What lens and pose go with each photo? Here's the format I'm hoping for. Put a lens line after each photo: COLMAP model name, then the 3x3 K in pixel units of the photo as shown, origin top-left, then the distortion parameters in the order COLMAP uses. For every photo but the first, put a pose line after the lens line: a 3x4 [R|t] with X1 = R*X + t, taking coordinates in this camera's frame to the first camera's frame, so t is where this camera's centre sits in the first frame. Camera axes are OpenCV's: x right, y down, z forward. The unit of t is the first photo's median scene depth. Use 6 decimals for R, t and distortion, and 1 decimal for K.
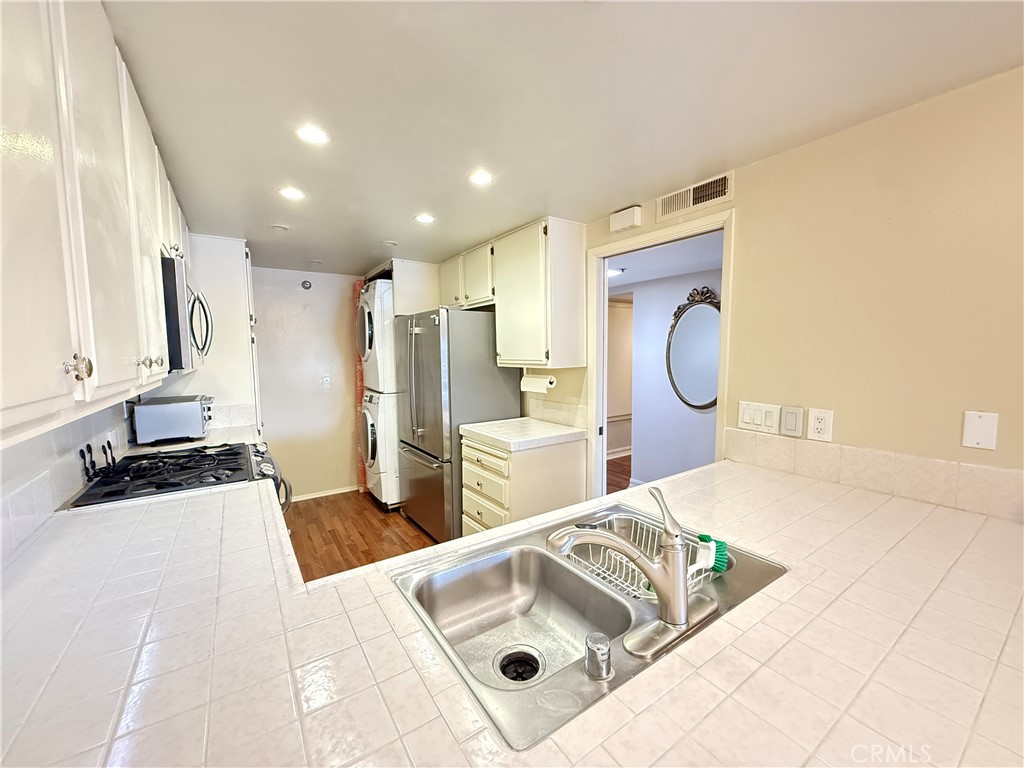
lens RADIAL K [[406.0, 0, 511.1], [0, 406.0, 383.5], [0, 0, 1]] dist [0.002653, 0.000916]
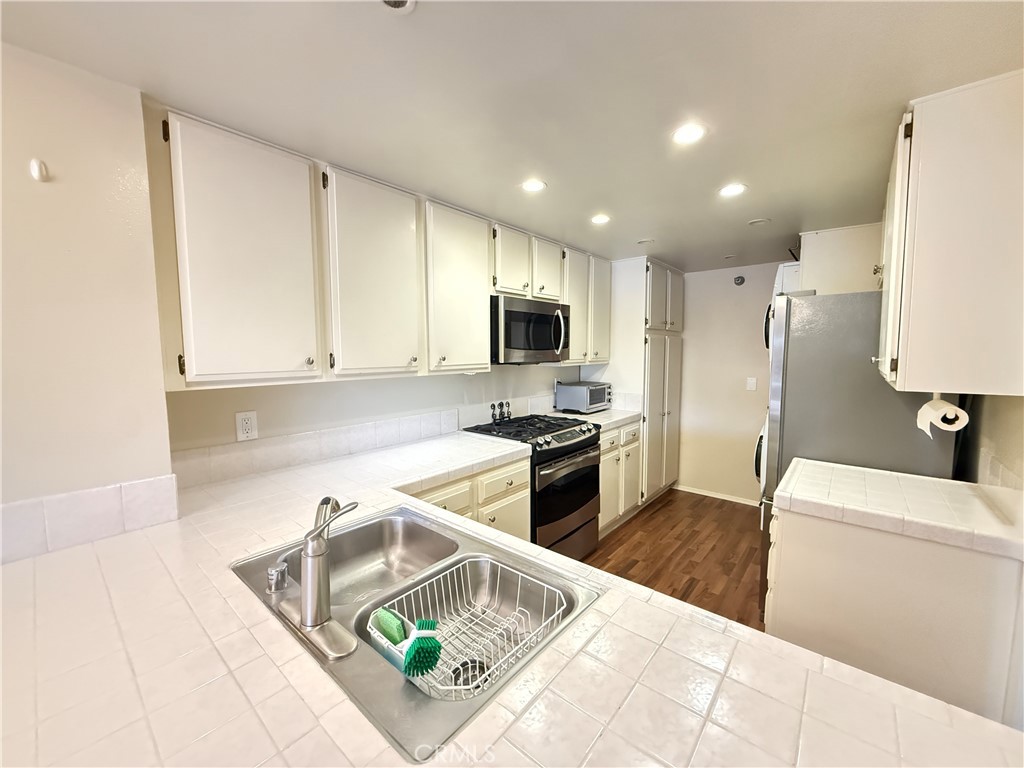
lens RADIAL K [[406.0, 0, 512.9], [0, 406.0, 381.2], [0, 0, 1]] dist [0.002653, 0.000916]
pose [[0.278362, 0.086852, -0.956541, 0.430322], [-0.077838, 0.994667, 0.067662, -0.041921], [0.957317, 0.055621, 0.283638, 0.333300]]
